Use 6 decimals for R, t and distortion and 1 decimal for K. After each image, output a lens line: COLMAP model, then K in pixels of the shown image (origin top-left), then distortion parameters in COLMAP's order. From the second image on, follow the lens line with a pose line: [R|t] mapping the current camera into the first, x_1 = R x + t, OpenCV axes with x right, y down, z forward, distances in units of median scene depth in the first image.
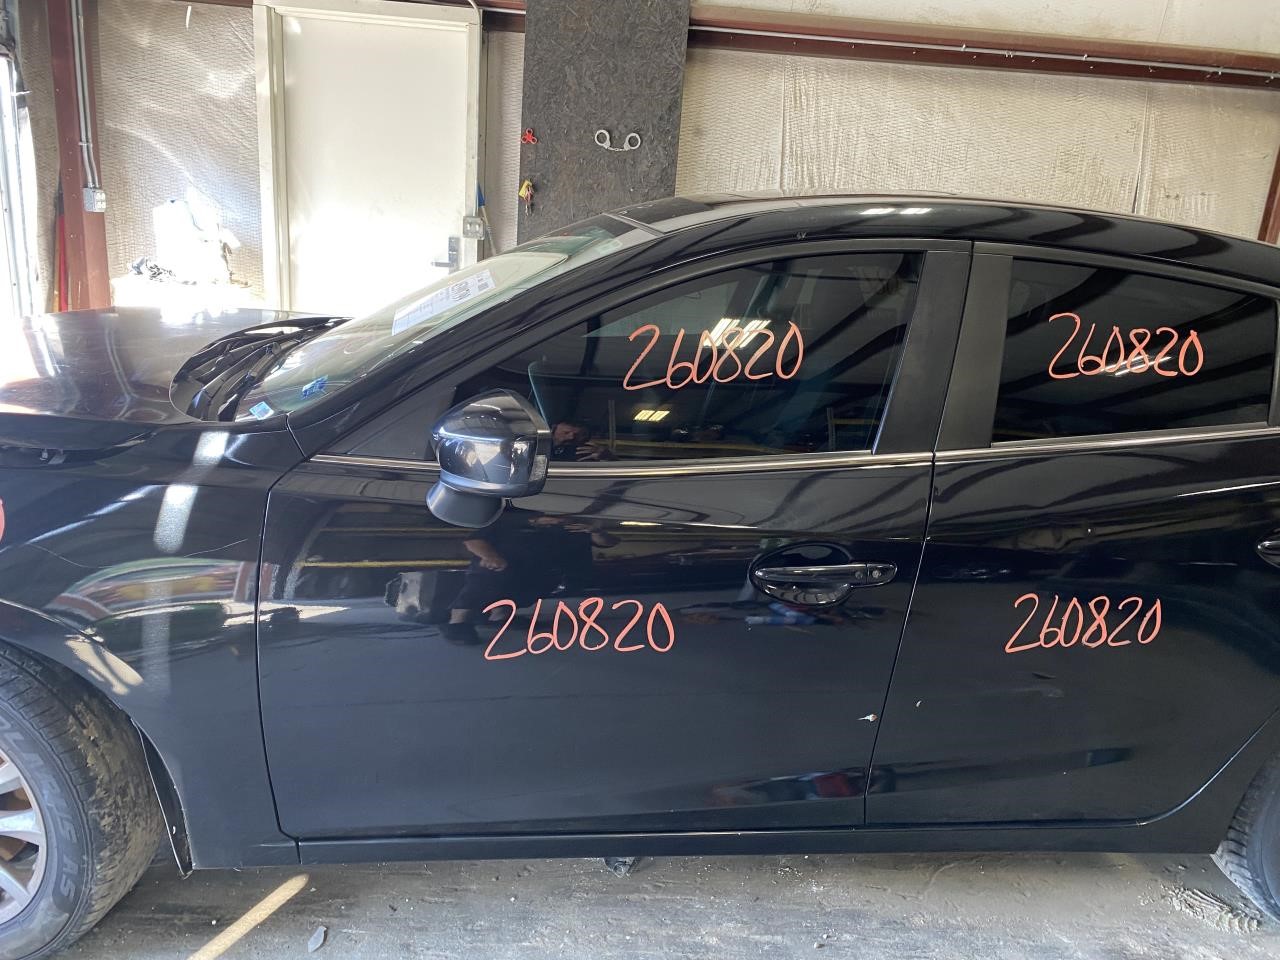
lens RADIAL K [[1004.6, 0, 640.0], [0, 1004.6, 480.0], [0, 0, 1]] dist [0.015326, -0.005802]
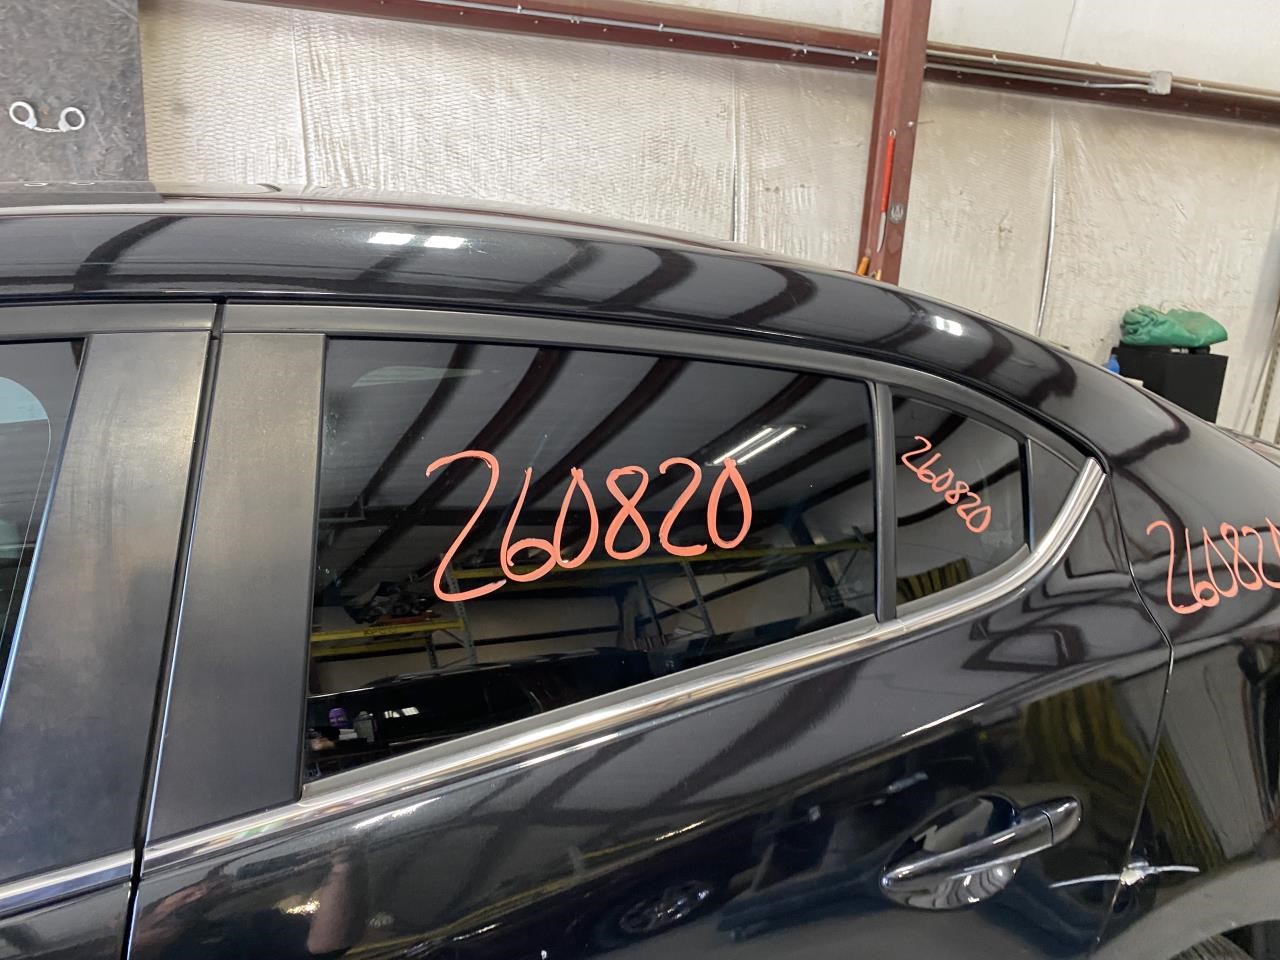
lens RADIAL K [[977.2, 0, 640.0], [0, 977.2, 480.0], [0, 0, 1]] dist [0.006429, -0.002055]
pose [[0.950855, -0.099341, 0.293268, 0.143292], [0.095618, 0.995051, 0.027041, -0.061626], [-0.294503, 0.002329, 0.955648, 0.215553]]
